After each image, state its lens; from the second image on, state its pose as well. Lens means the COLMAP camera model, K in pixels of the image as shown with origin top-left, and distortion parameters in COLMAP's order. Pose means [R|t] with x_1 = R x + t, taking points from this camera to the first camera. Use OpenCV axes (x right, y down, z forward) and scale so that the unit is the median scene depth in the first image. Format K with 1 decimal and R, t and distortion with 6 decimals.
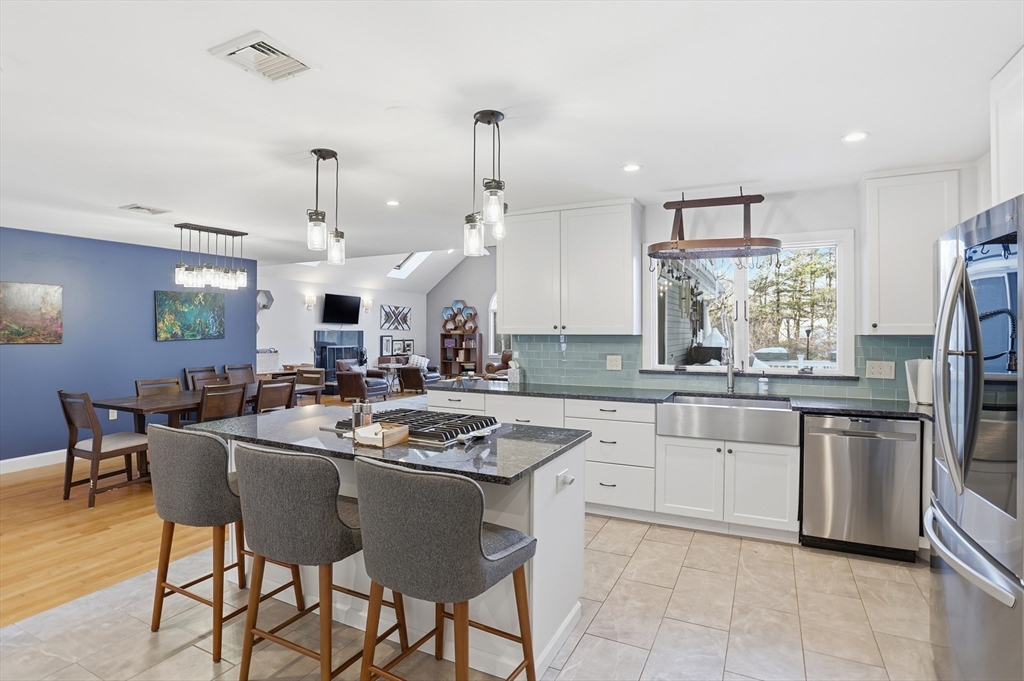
lens RADIAL K [[529.8, 0, 510.5], [0, 529.8, 327.7], [0, 0, 1]] dist [-0.056488, 0.025356]
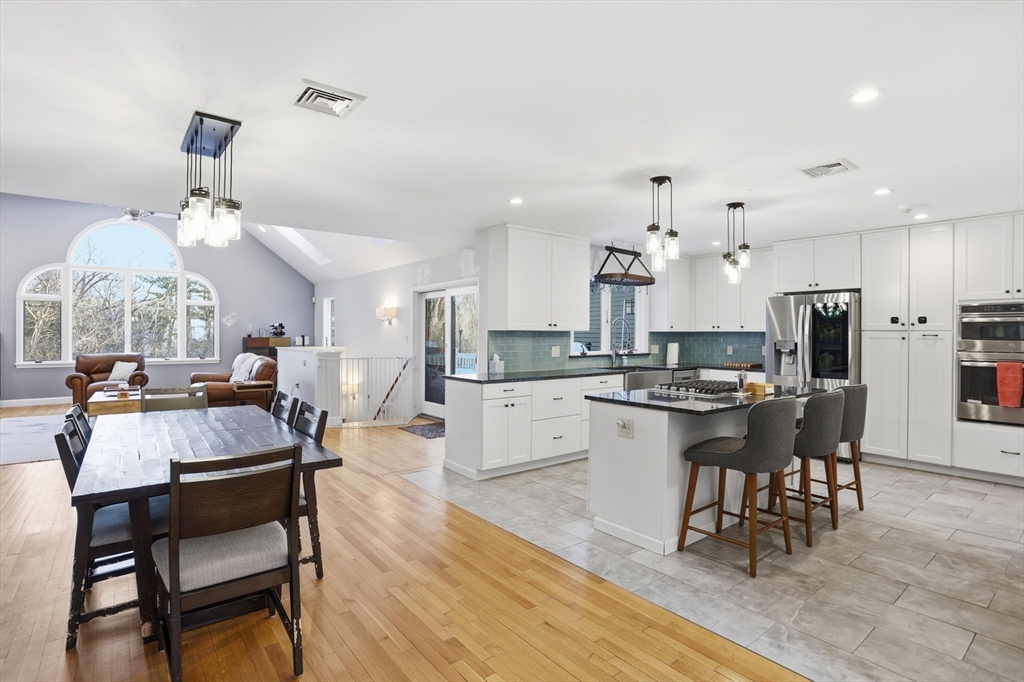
lens RADIAL K [[515.5, 0, 511.8], [0, 515.5, 325.8], [0, 0, 1]] dist [-0.079882, 0.037290]
pose [[0.403807, 0.015124, 0.914719, -0.390022], [-0.009540, 0.999879, -0.012321, 0.006068], [-0.914794, -0.003751, 0.403902, 0.206358]]
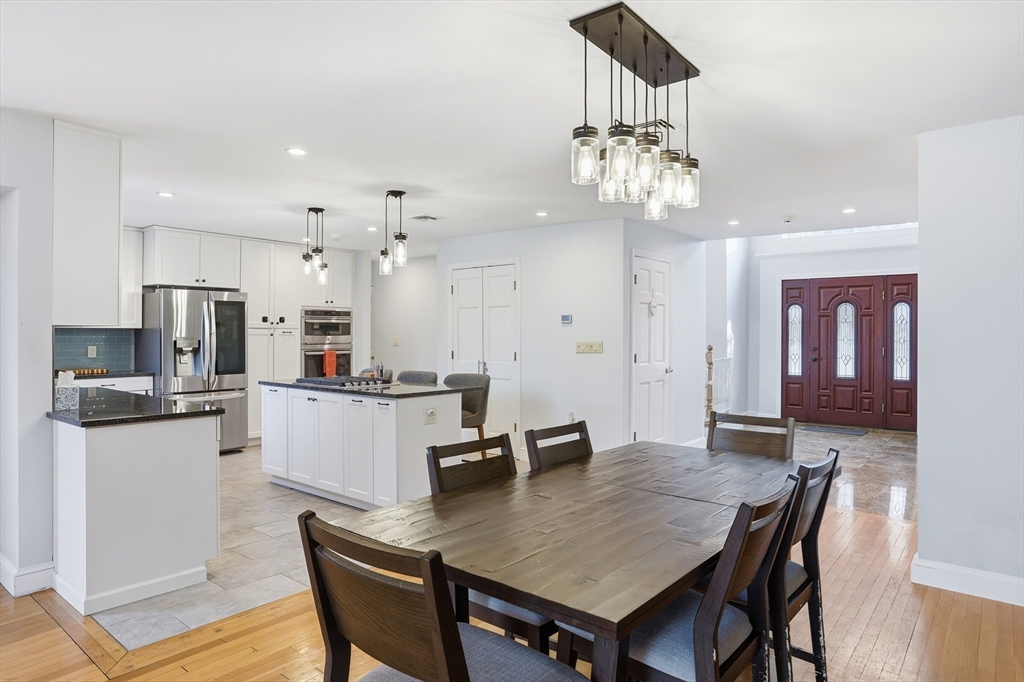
lens RADIAL K [[608.1, 0, 513.5], [0, 608.1, 336.5], [0, 0, 1]] dist [0.001051, 0.000366]
pose [[-0.977899, -0.004426, 0.209030, -0.243433], [-0.003915, 0.999988, 0.002855, 0.007248], [-0.209040, 0.001973, -0.977905, 0.608133]]
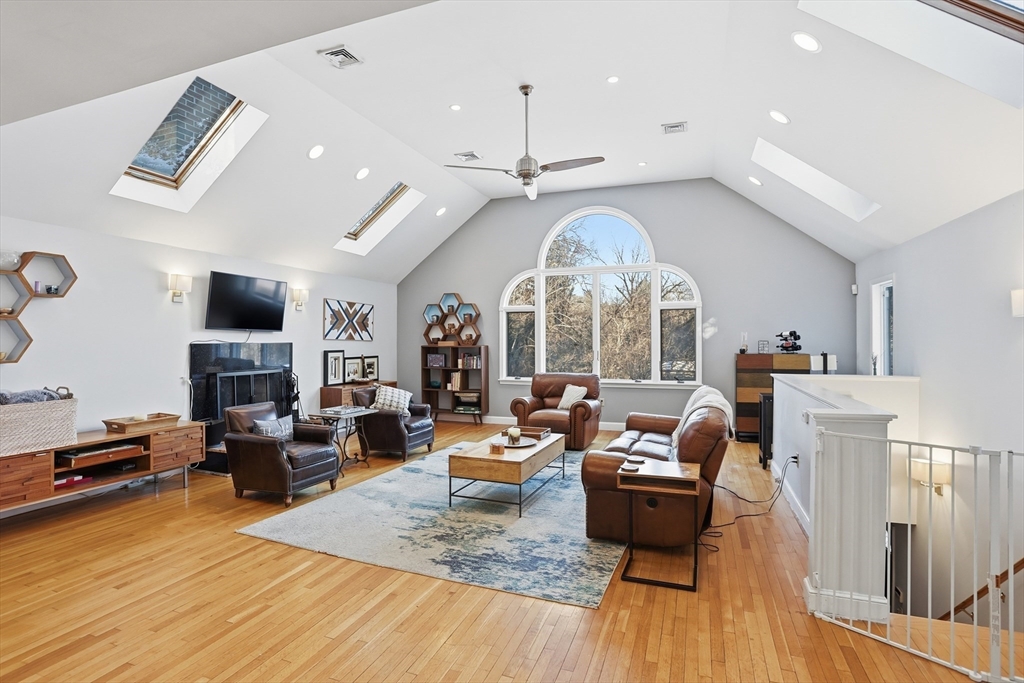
lens RADIAL K [[496.6, 0, 508.0], [0, 496.6, 330.8], [0, 0, 1]] dist [-0.076173, 0.032525]
pose [[0.993767, -0.001921, 0.111464, -0.106748], [0.002749, 0.999970, -0.007281, -0.002729], [-0.111446, 0.007542, 0.993742, 0.447282]]
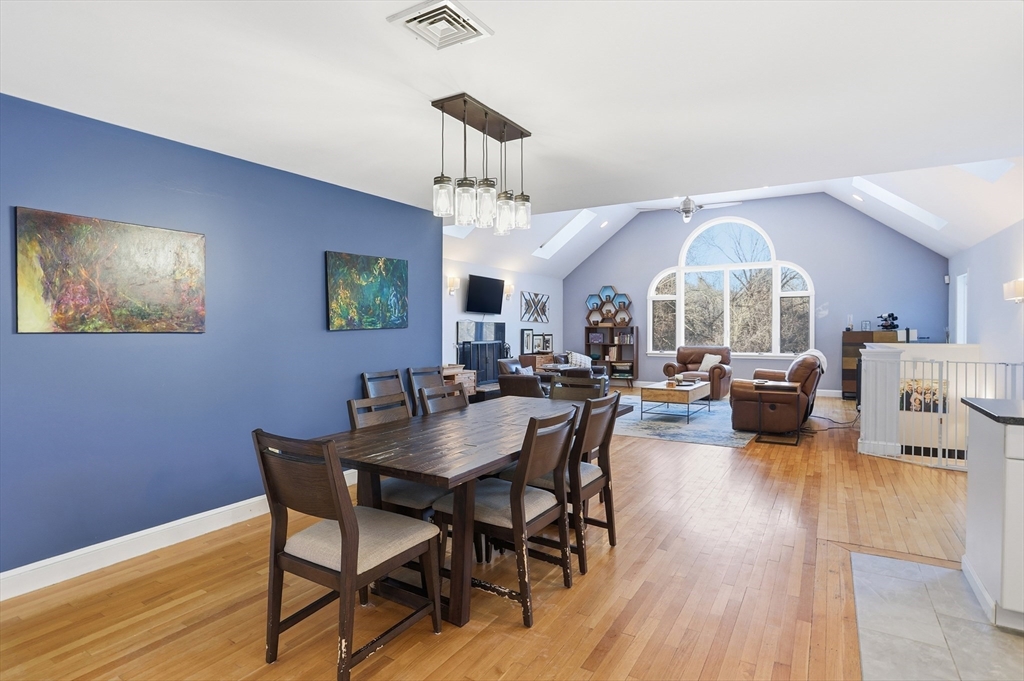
lens RADIAL K [[529.8, 0, 510.5], [0, 529.8, 327.7], [0, 0, 1]] dist [-0.056488, 0.025356]
pose [[0.997560, -0.002045, -0.069784, -0.213198], [0.002304, 0.999991, 0.003620, 0.010410], [0.069776, -0.003772, 0.997556, 0.191067]]
